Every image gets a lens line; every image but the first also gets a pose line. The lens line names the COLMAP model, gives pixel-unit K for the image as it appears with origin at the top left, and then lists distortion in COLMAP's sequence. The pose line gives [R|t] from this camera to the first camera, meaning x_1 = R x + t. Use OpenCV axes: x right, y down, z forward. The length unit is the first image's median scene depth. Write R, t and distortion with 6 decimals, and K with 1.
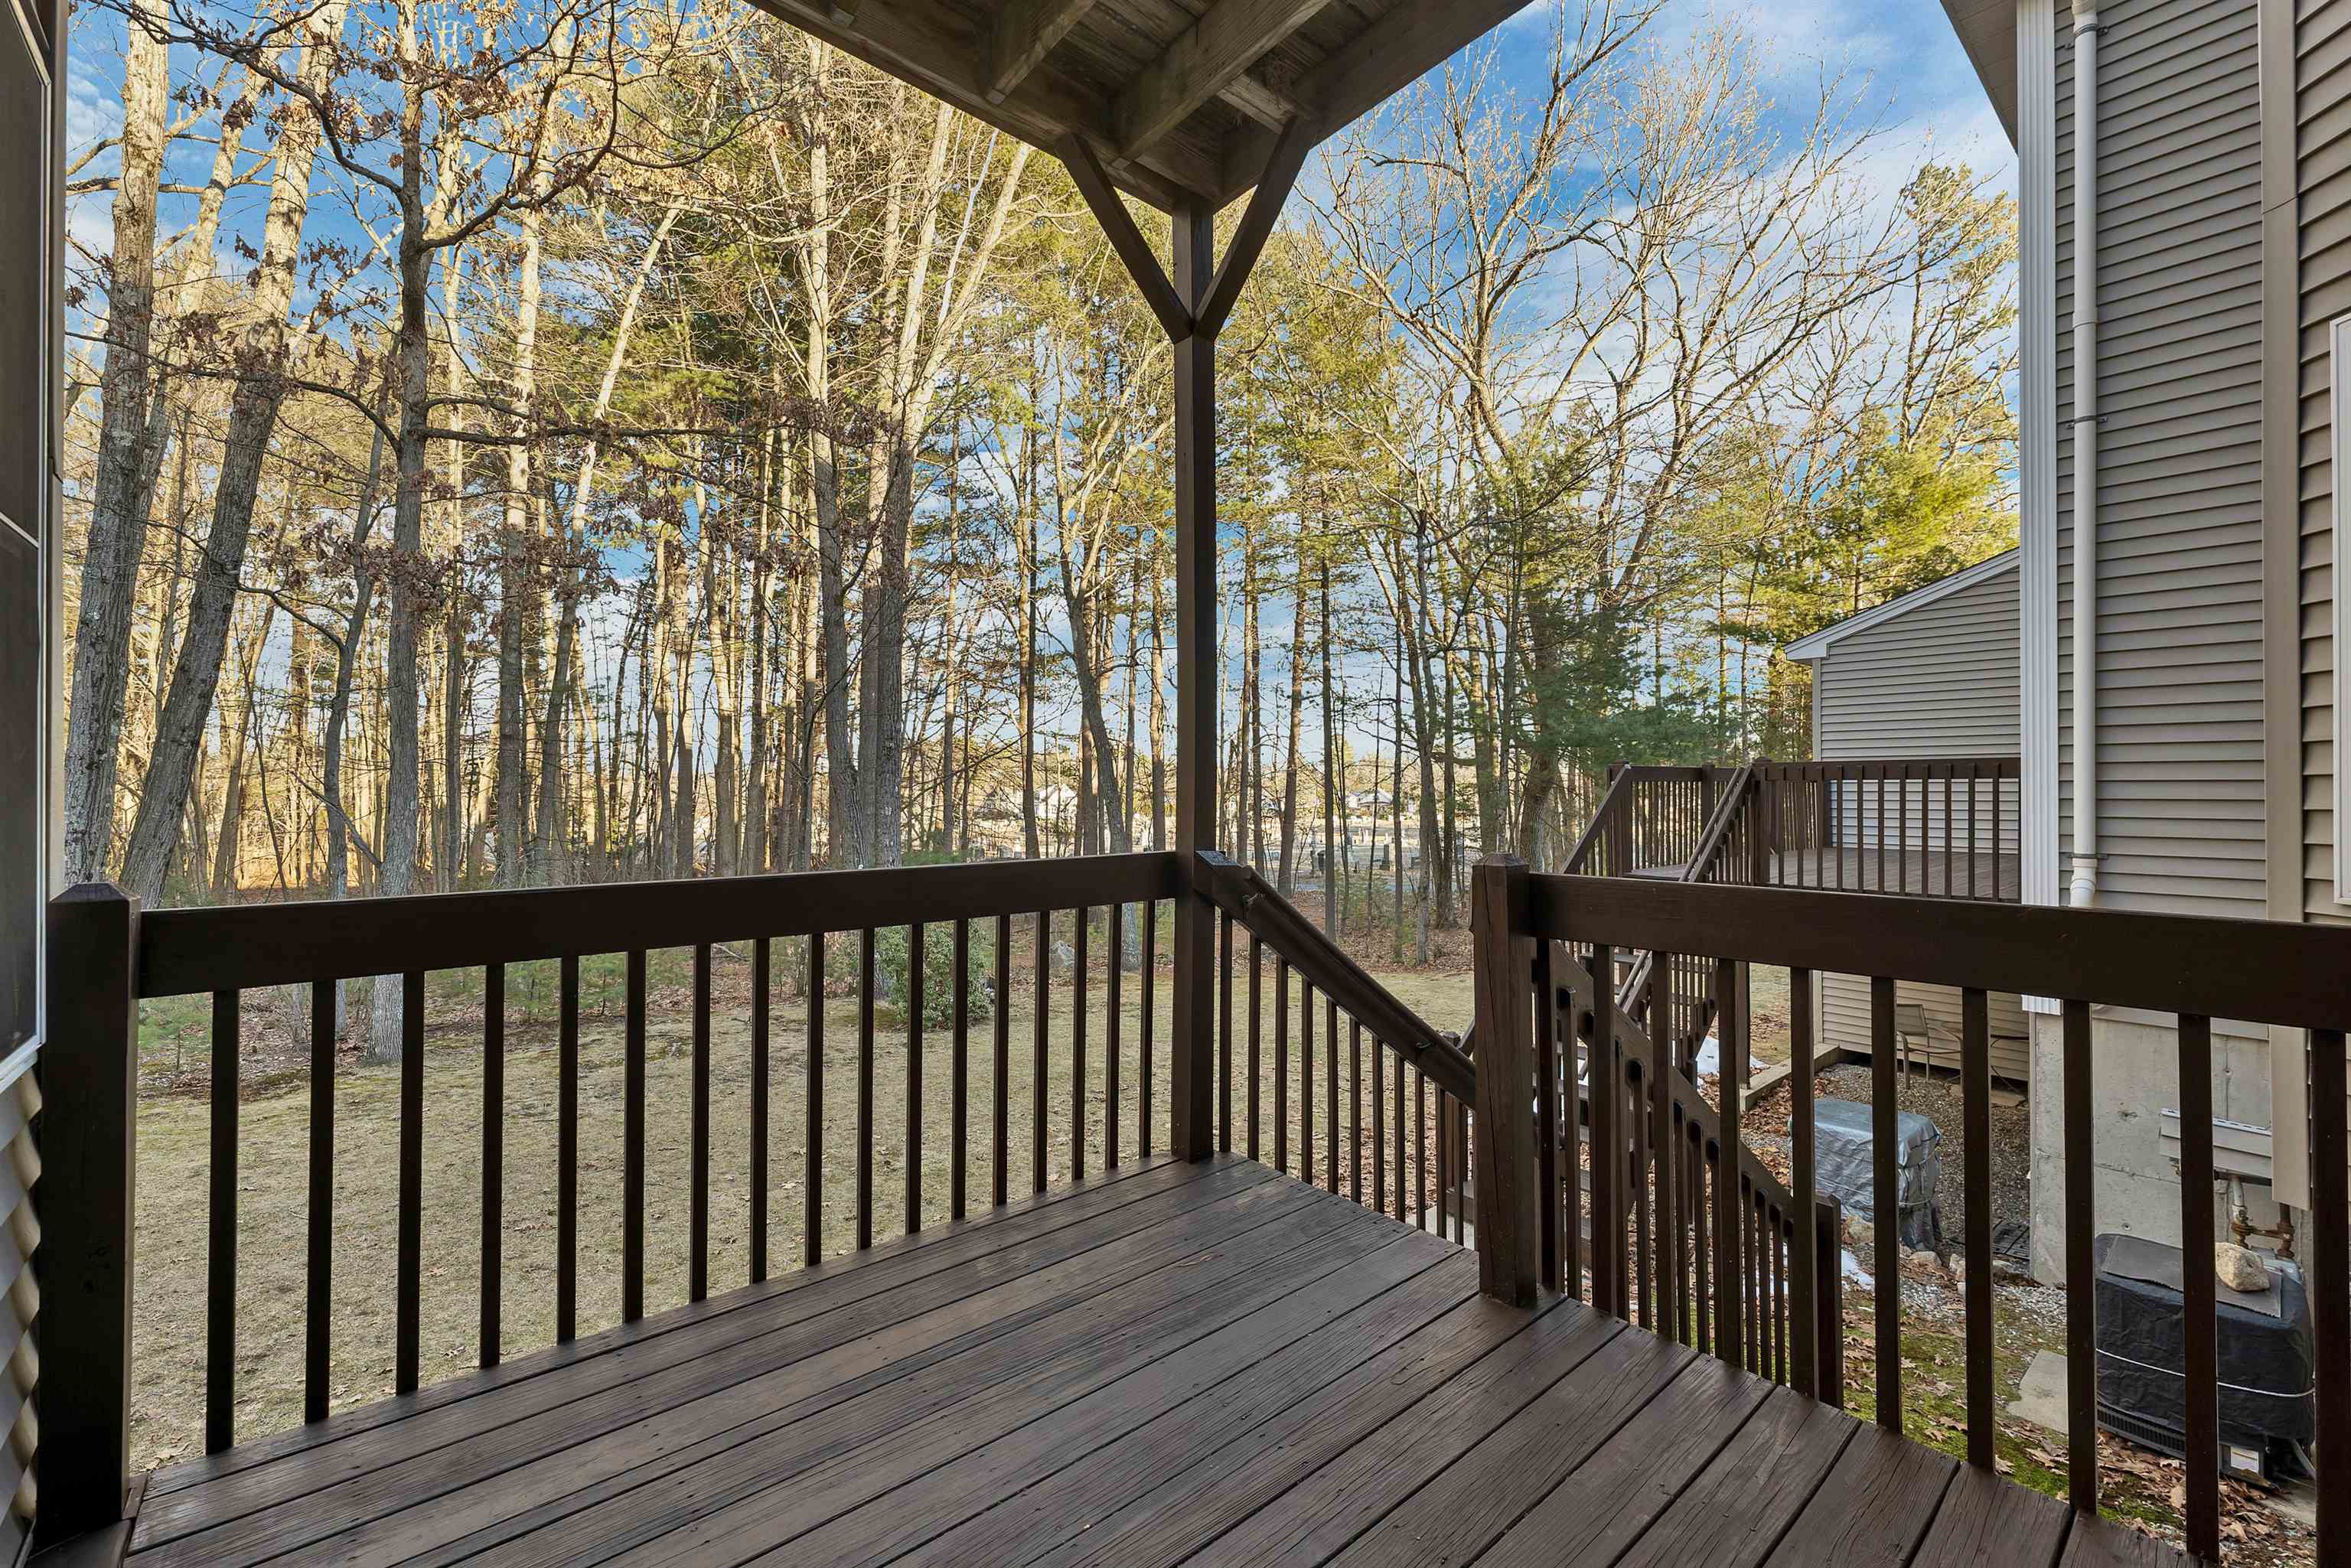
lens RADIAL K [[1028.8, 0, 1175.5], [0, 1028.8, 784.0], [0, 0, 1]] dist [0.000653, -0.000030]
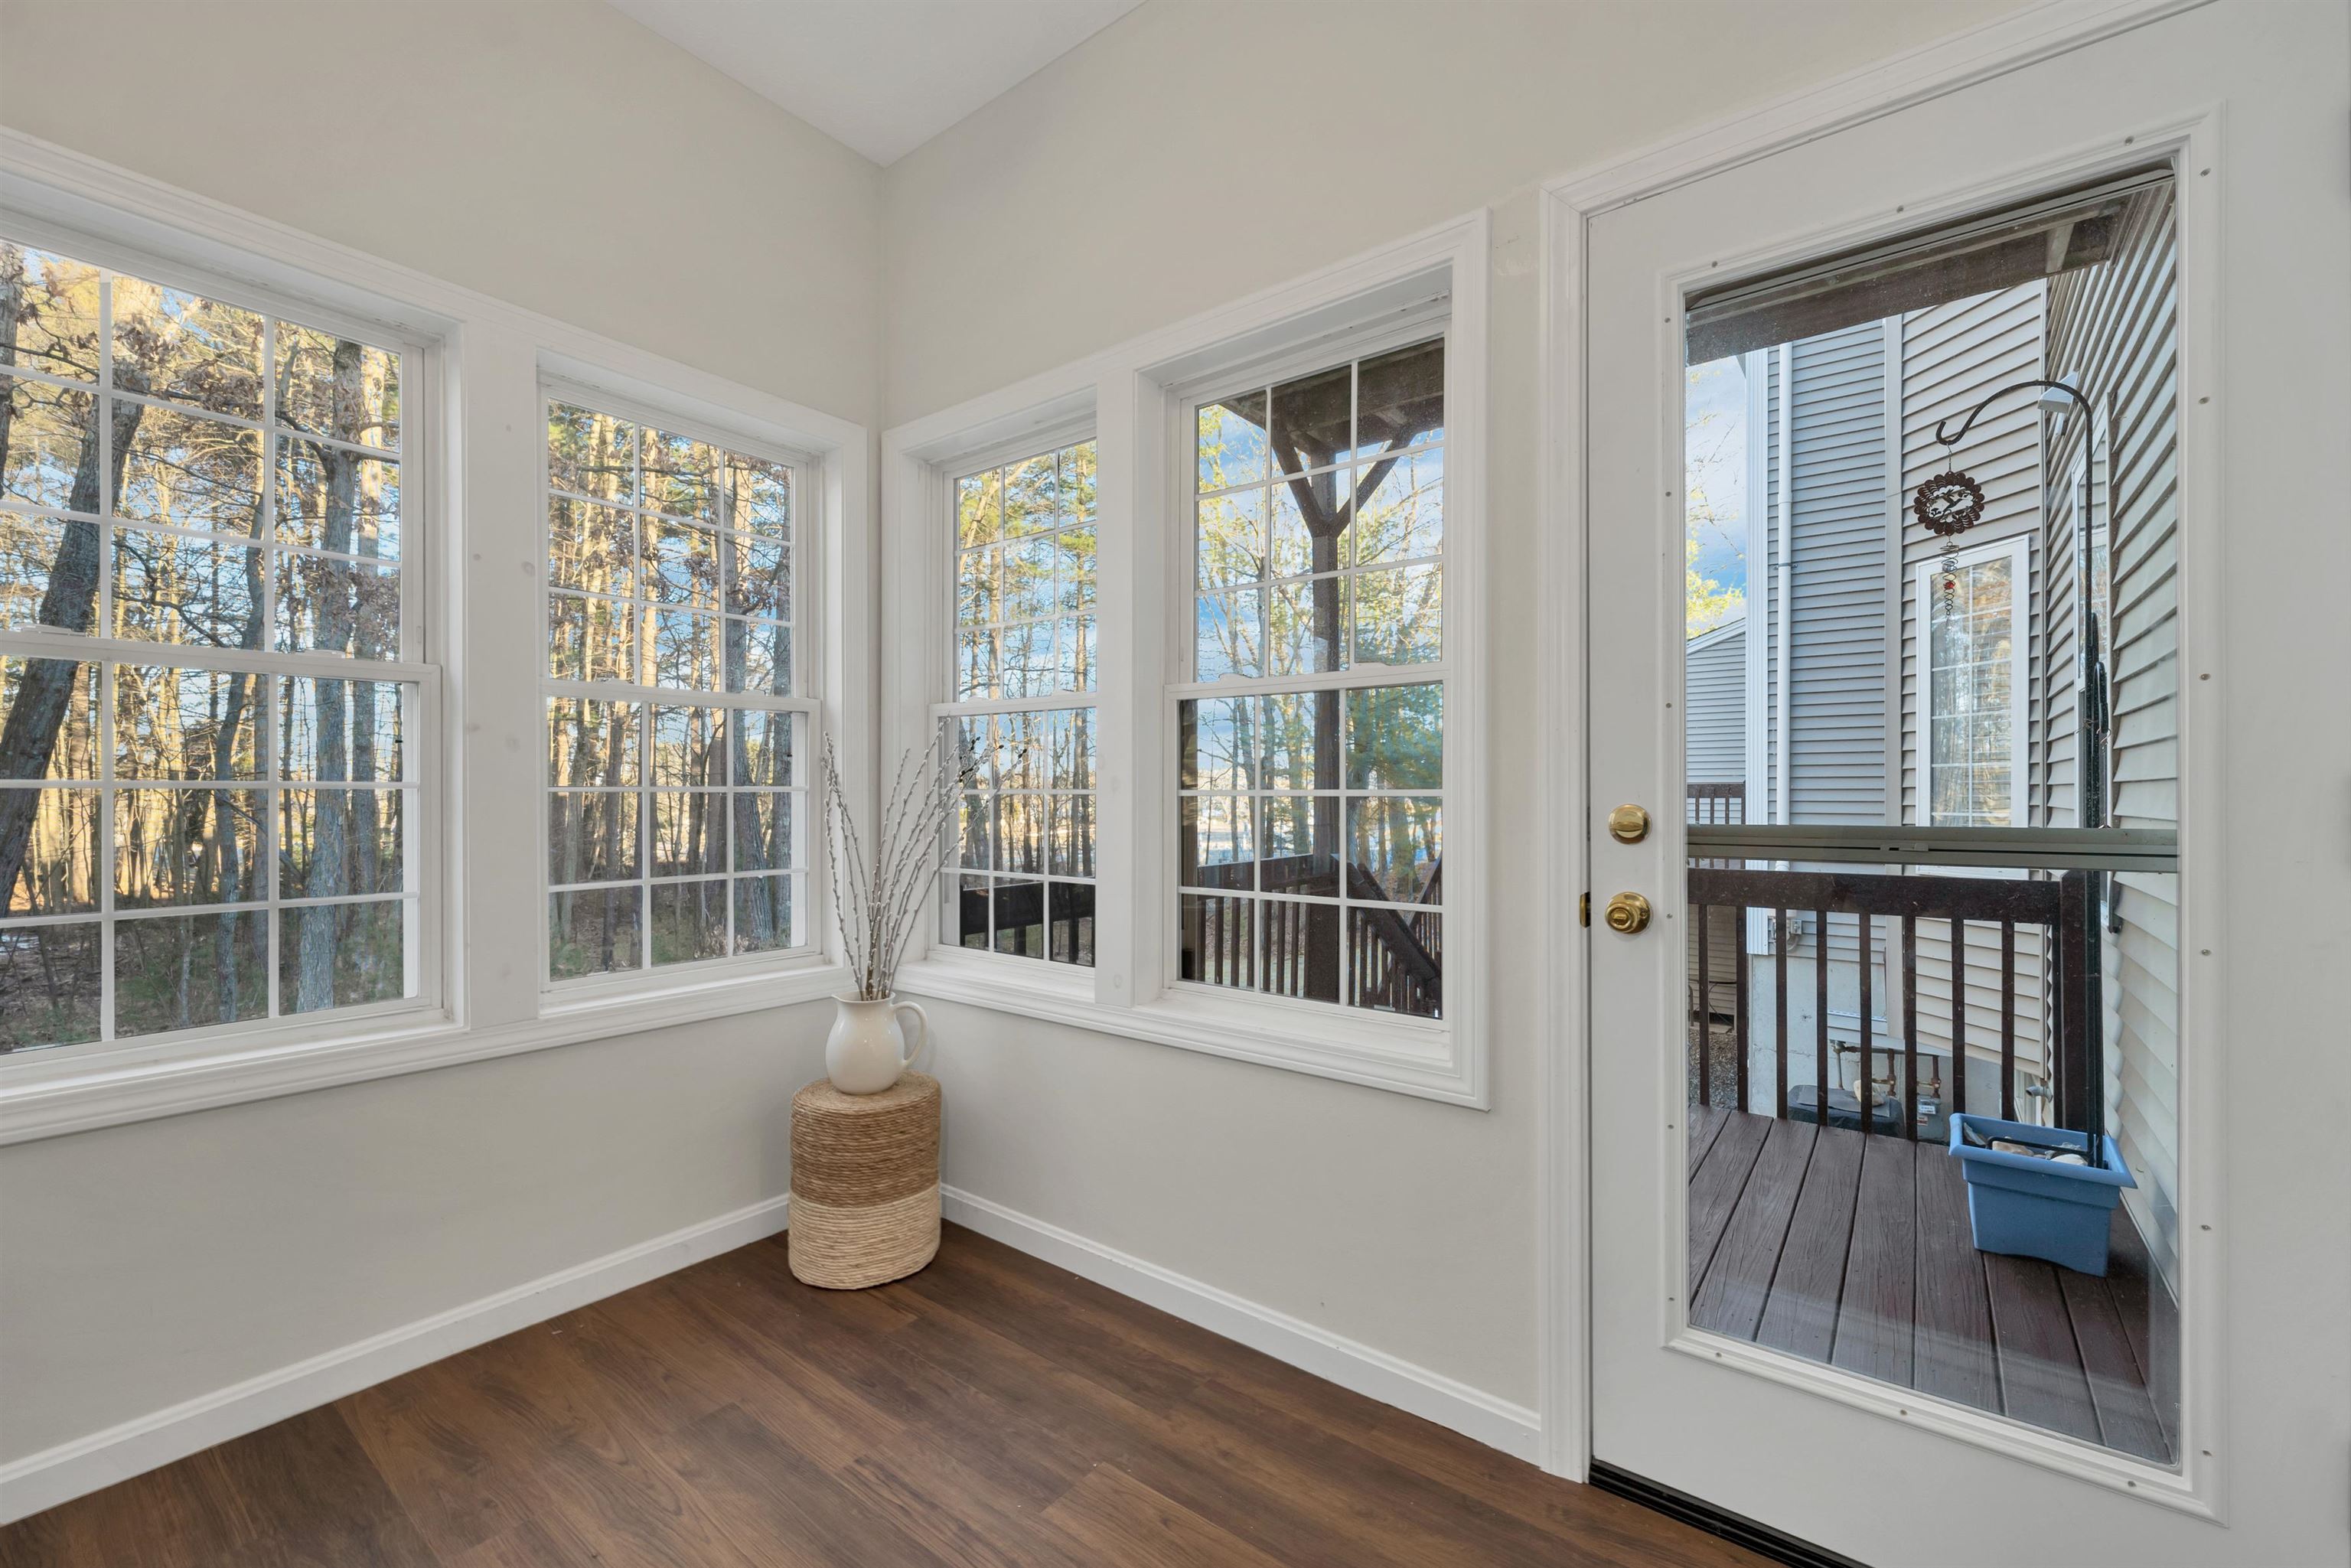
lens RADIAL K [[986.5, 0, 1179.6], [0, 986.5, 800.5], [0, 0, 1]] dist [0.001064, 0.000101]
pose [[0.980416, -0.003973, 0.196897, -0.286124], [0.002318, 0.999960, 0.008637, -0.018530], [-0.196924, -0.008012, 0.980386, -0.261599]]
